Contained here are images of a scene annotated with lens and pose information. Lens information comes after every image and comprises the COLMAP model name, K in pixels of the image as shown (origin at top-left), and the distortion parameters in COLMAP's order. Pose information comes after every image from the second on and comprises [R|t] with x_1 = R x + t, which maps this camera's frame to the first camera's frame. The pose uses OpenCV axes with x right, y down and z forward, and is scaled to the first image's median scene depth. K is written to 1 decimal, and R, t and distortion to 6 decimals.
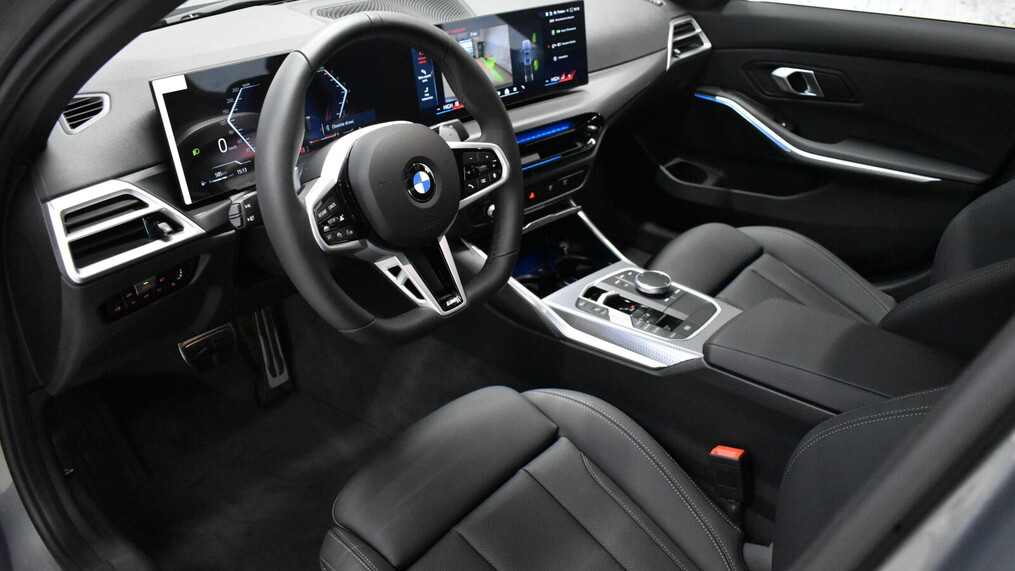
lens RADIAL K [[832.7, 0, 507.5], [0, 832.7, 285.5], [0, 0, 1]] dist [-0.003298, -0.005017]
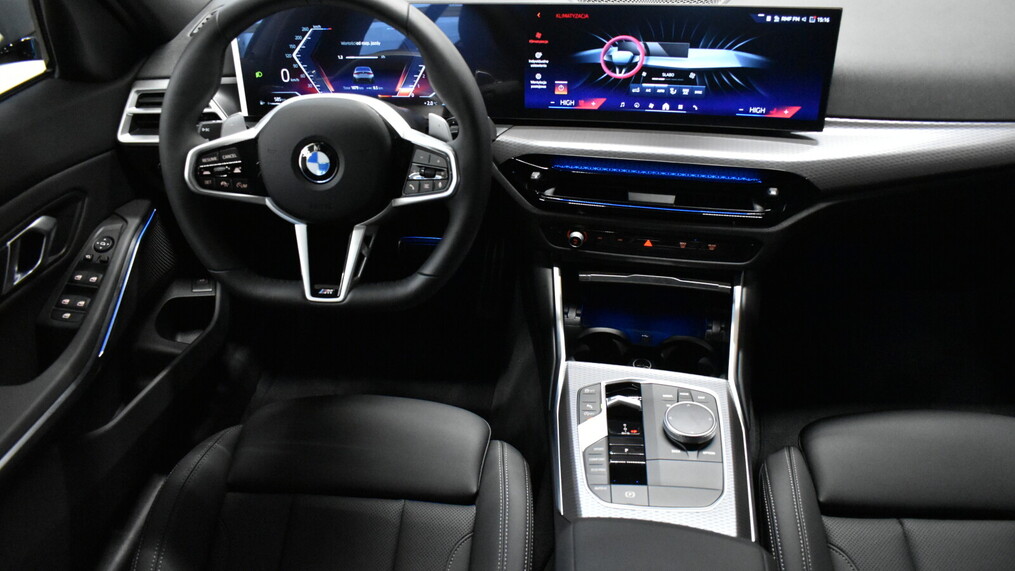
lens RADIAL K [[832.7, 0, 507.5], [0, 832.7, 285.5], [0, 0, 1]] dist [-0.003298, -0.005017]
pose [[0.517839, 0.442494, -0.732149, 0.561937], [-0.350869, 0.890398, 0.289971, -0.259483], [0.780214, 0.106730, 0.616340, 0.435108]]
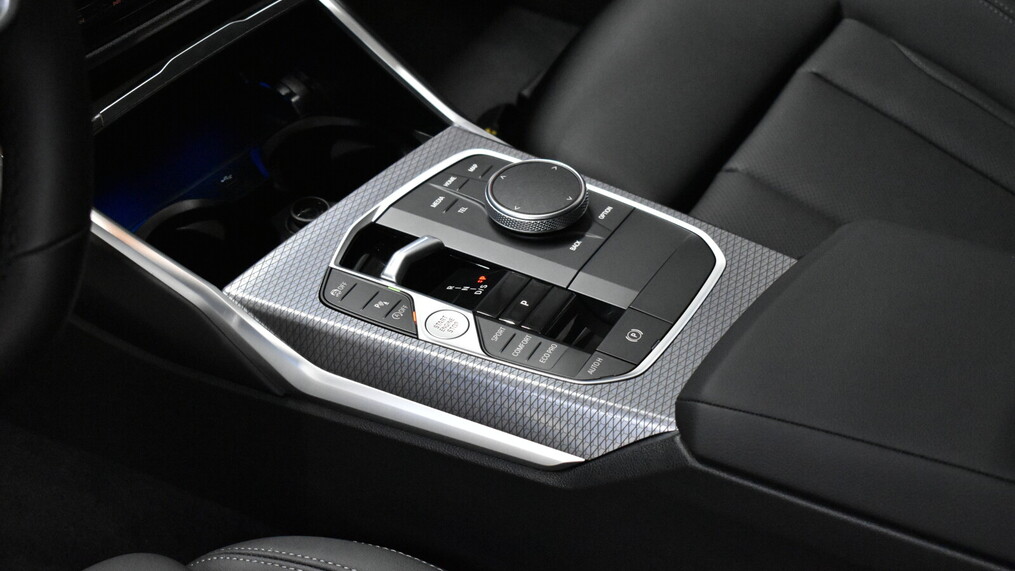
lens RADIAL K [[1838.8, 0, 507.5], [0, 1838.8, 285.5], [0, 0, 1]] dist [0.055889, 0.007665]
pose [[0.989239, -0.120541, 0.082919, 0.095031], [0.104226, 0.978349, 0.178801, -0.109948], [-0.102676, -0.168234, 0.980385, 0.228541]]
